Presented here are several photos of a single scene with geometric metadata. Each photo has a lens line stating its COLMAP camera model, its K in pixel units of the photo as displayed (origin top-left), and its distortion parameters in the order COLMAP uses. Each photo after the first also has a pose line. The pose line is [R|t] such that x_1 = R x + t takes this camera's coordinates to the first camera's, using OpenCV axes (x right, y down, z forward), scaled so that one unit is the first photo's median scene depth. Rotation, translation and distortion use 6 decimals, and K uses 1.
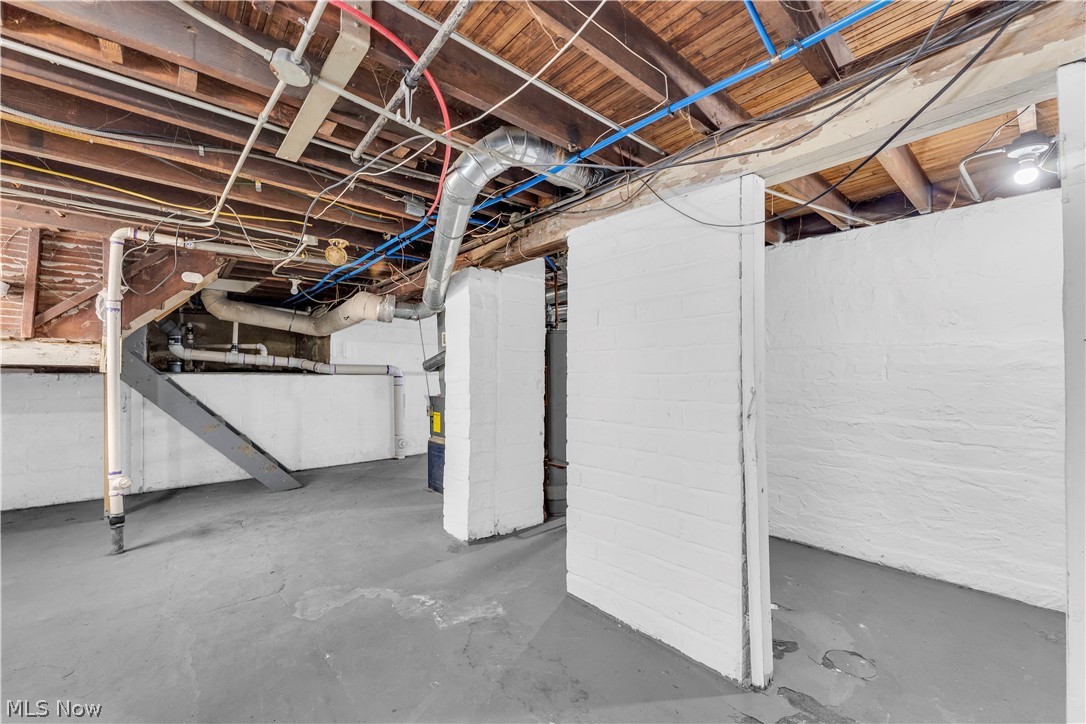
lens RADIAL K [[439.8, 0, 537.3], [0, 439.8, 371.7], [0, 0, 1]] dist [-0.002012, -0.001180]
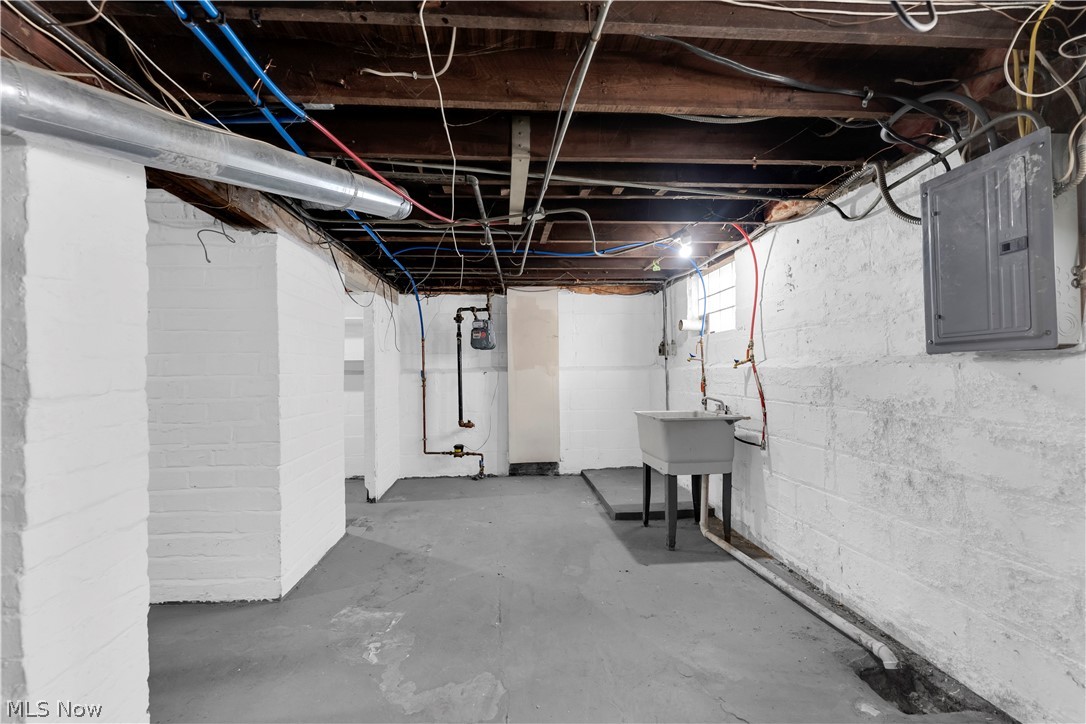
lens RADIAL K [[439.8, 0, 537.3], [0, 439.8, 371.7], [0, 0, 1]] dist [-0.002012, -0.001180]
pose [[-0.807985, 0.007724, 0.589152, -1.090316], [0.001749, 0.999941, -0.010711, 0.010465], [-0.589201, -0.007624, -0.807951, 1.640609]]
